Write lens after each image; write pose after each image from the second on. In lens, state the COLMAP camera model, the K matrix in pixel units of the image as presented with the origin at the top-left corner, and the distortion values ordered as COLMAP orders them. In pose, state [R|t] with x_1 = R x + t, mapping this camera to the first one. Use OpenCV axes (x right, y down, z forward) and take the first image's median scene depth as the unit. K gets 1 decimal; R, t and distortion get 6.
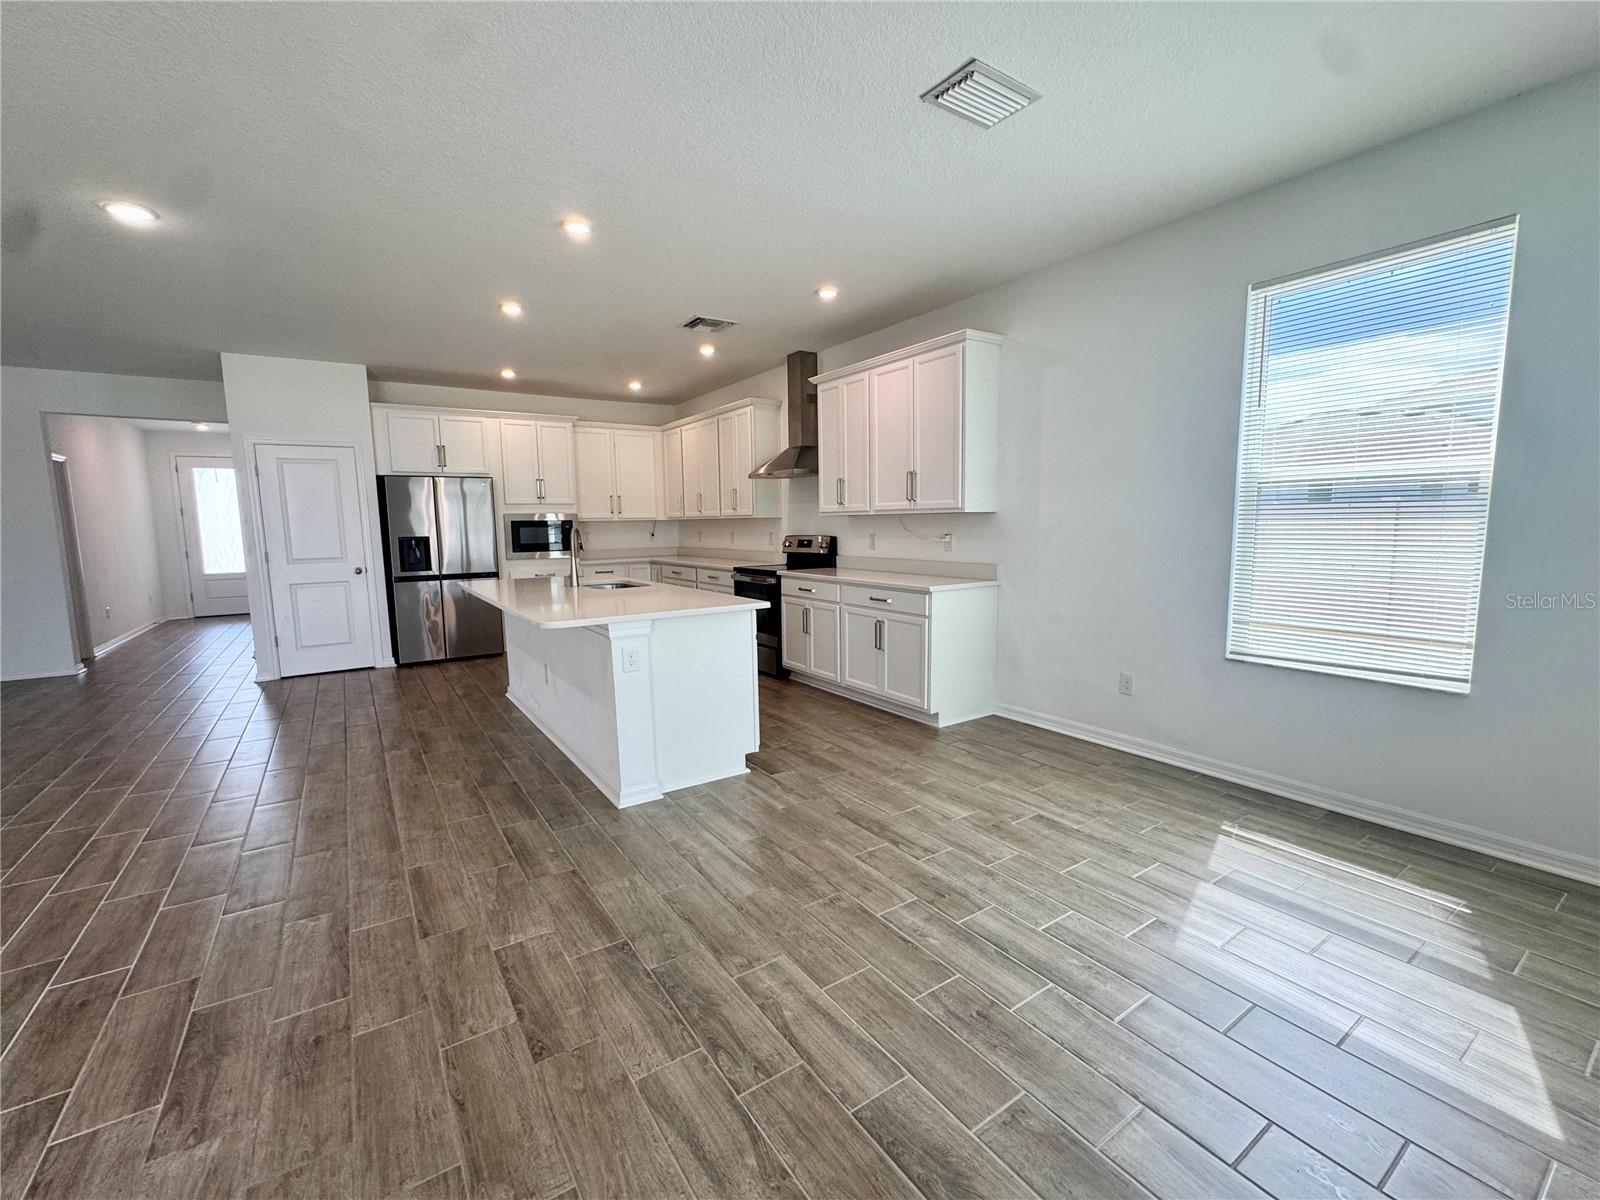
lens RADIAL K [[680.5, 0, 800.0], [0, 680.5, 600.0], [0, 0, 1]] dist [-0.002974, 0.000276]
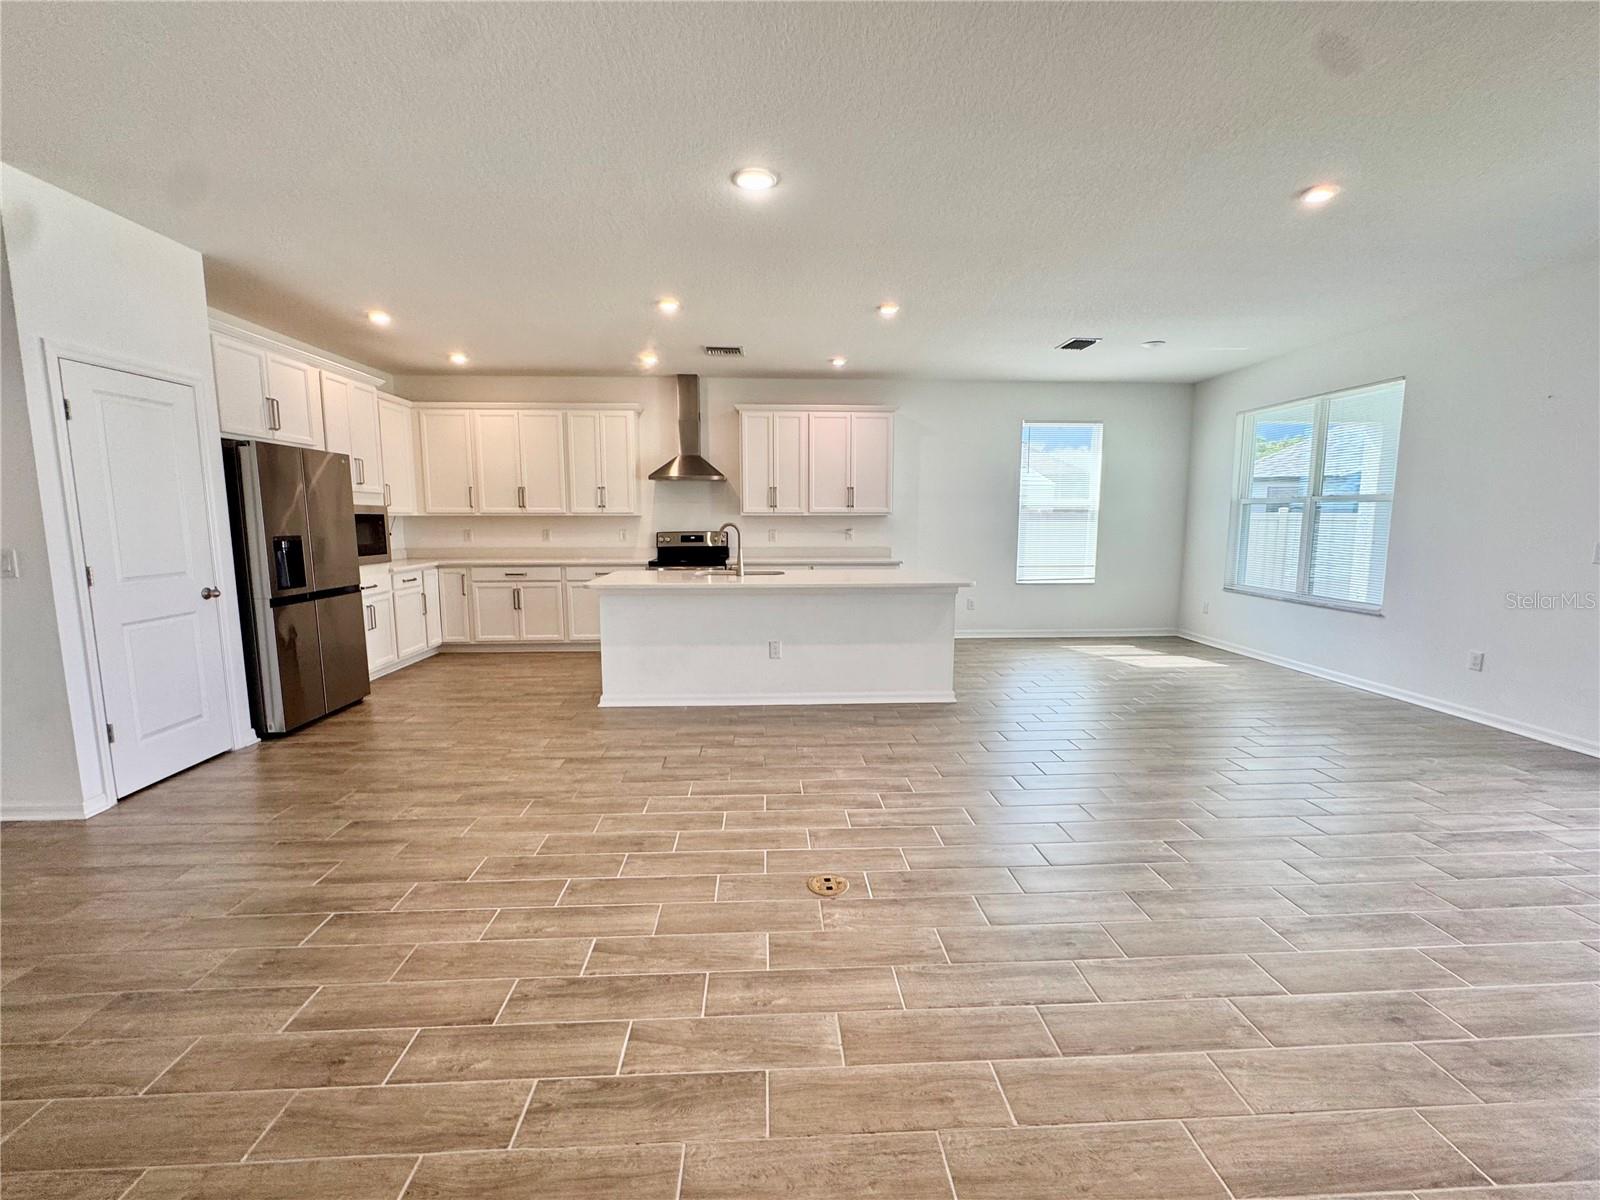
lens RADIAL K [[680.5, 0, 800.0], [0, 680.5, 600.0], [0, 0, 1]] dist [-0.002974, 0.000276]
pose [[0.510930, -0.089579, 0.854942, -1.186056], [0.091130, 0.994595, 0.049751, -0.025719], [-0.854778, 0.052492, 0.516332, 0.325045]]
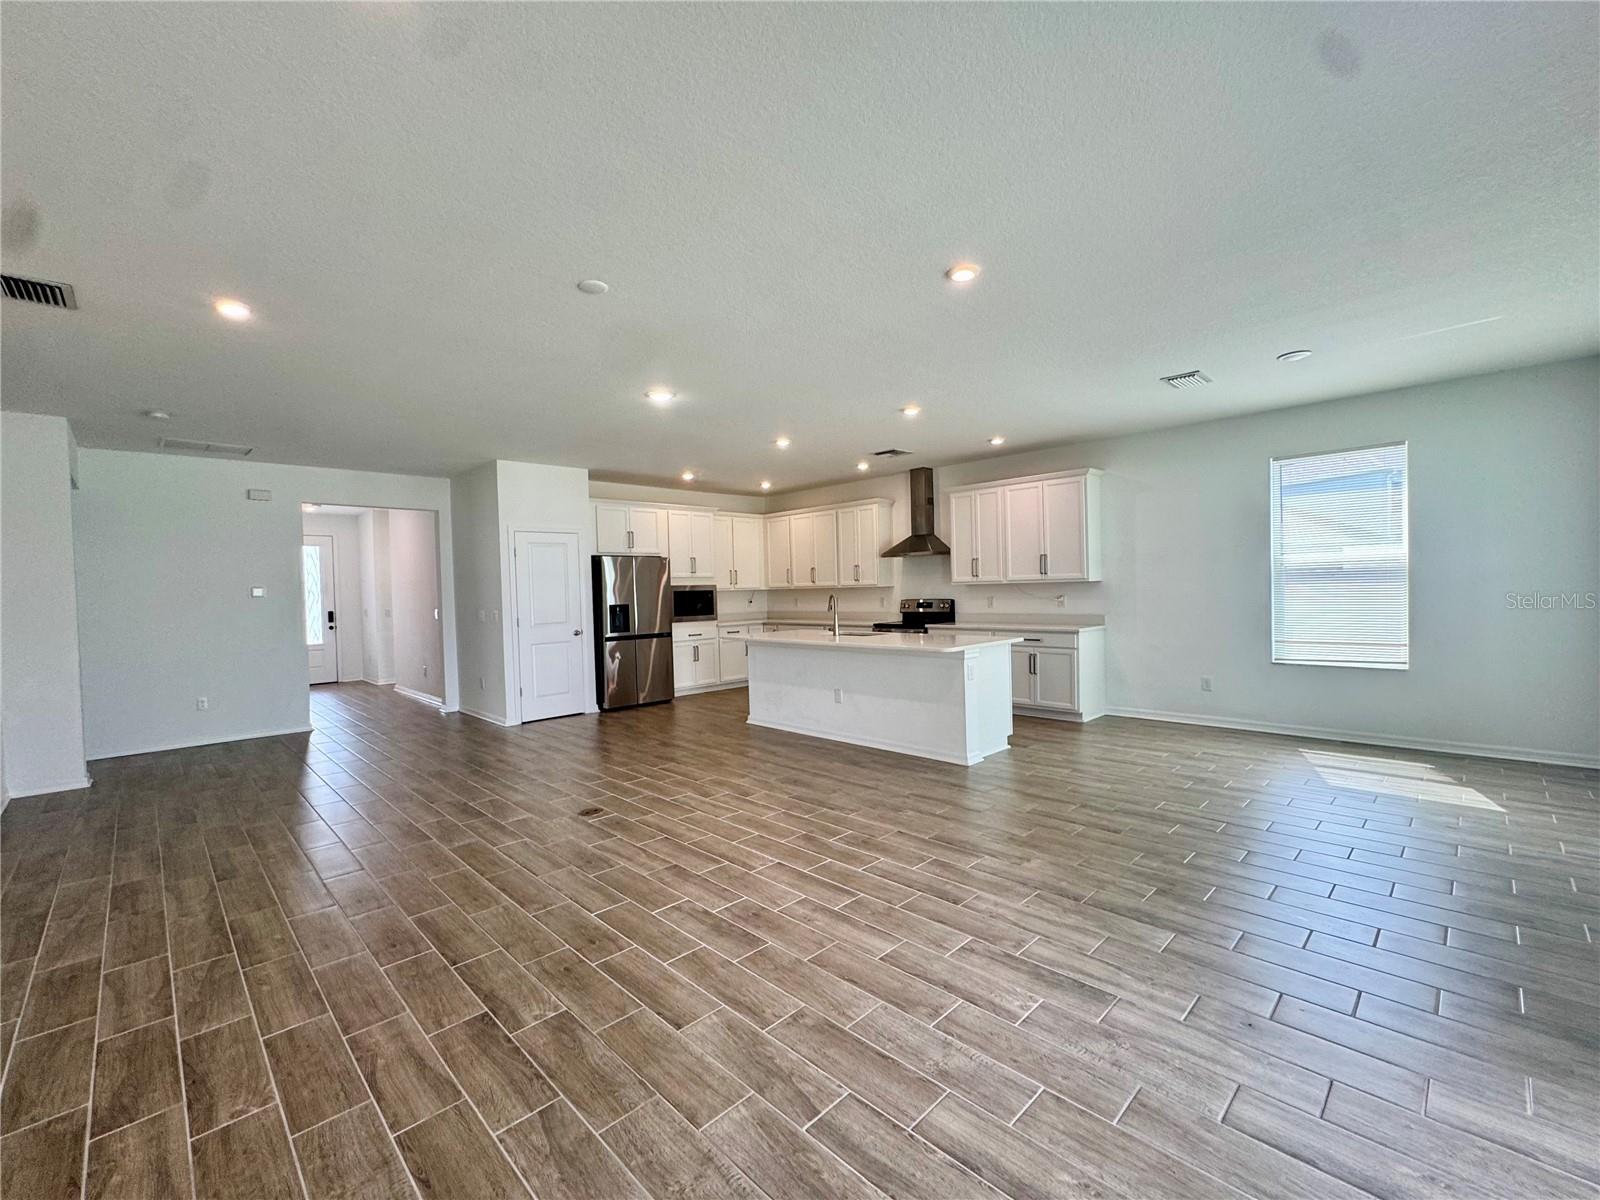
lens RADIAL K [[680.5, 0, 800.0], [0, 680.5, 600.0], [0, 0, 1]] dist [-0.002974, 0.000276]
pose [[0.983159, -0.013529, 0.182250, -0.632810], [0.031946, 0.994624, -0.098504, 0.041823], [-0.179938, 0.102668, 0.978306, -0.363016]]
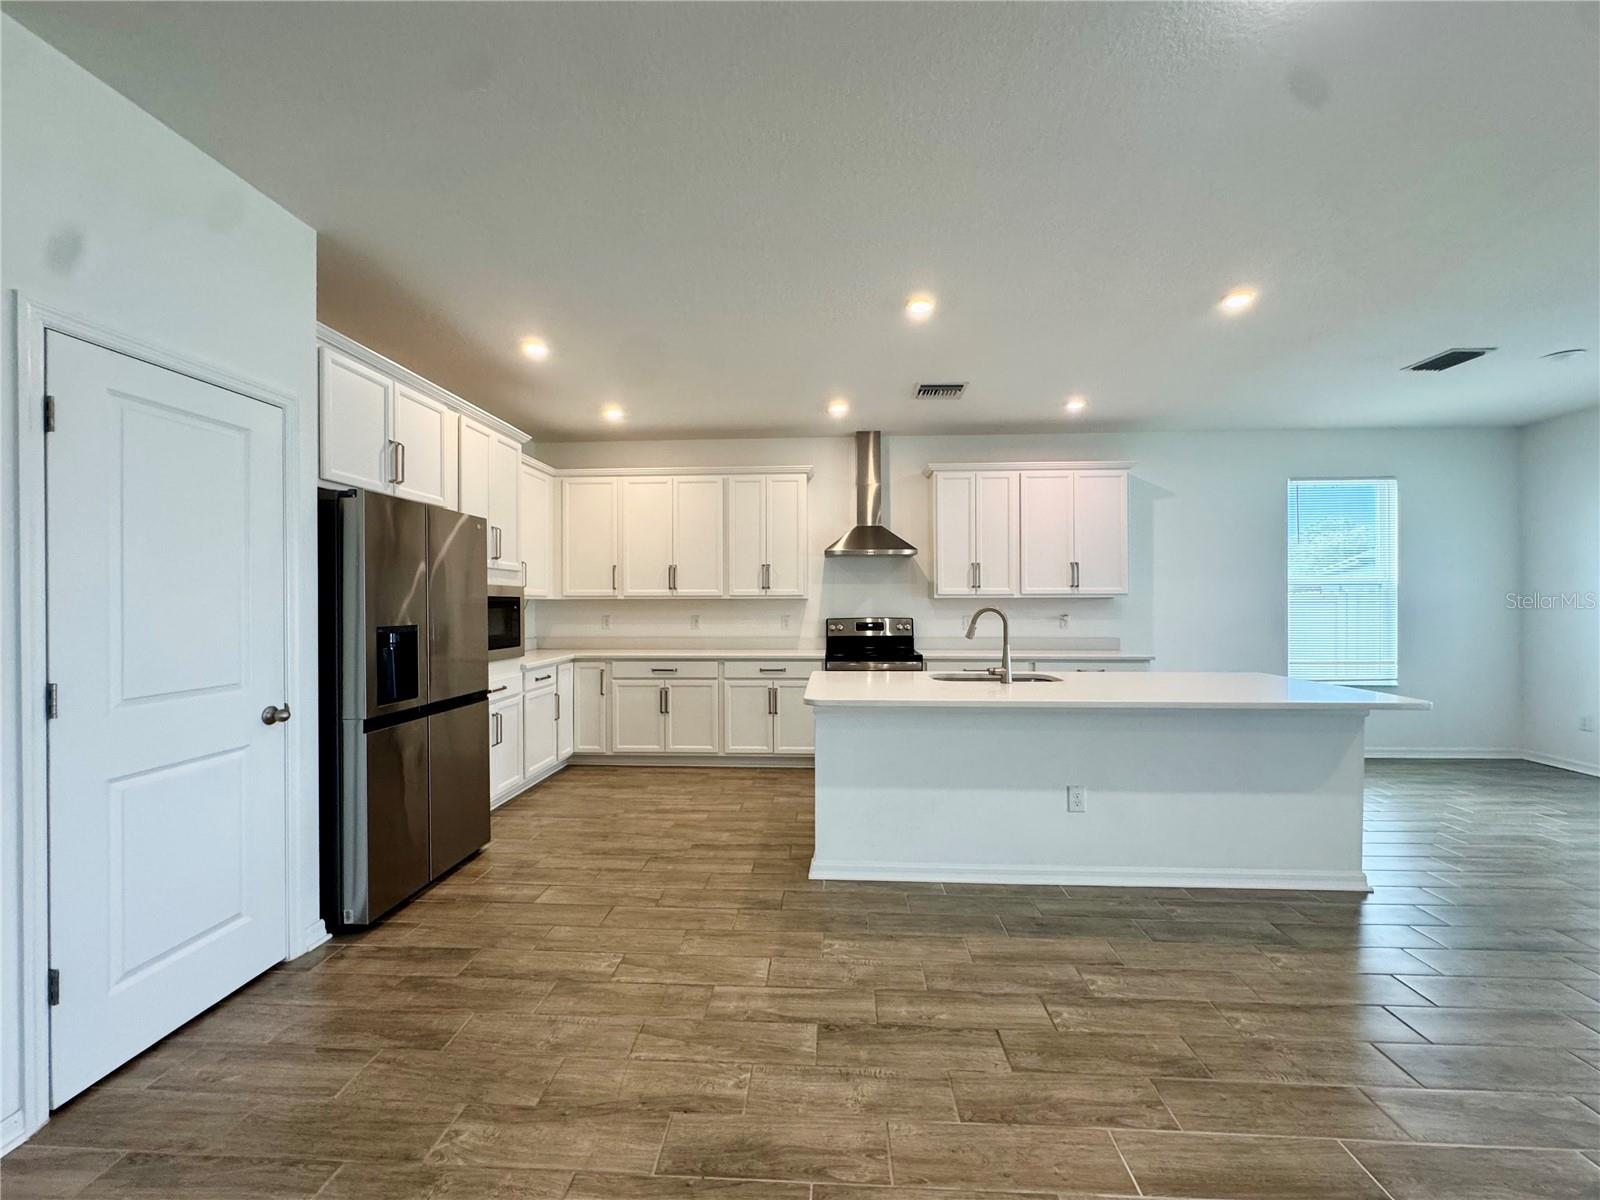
lens RADIAL K [[641.3, 0, 800.0], [0, 641.3, 600.0], [0, 0, 1]] dist [-0.002265, 0.000216]
pose [[0.602068, 0.016307, 0.798279, -1.008716], [0.085257, 0.992762, -0.084582, -0.068339], [-0.793880, 0.118983, 0.596320, 0.707454]]
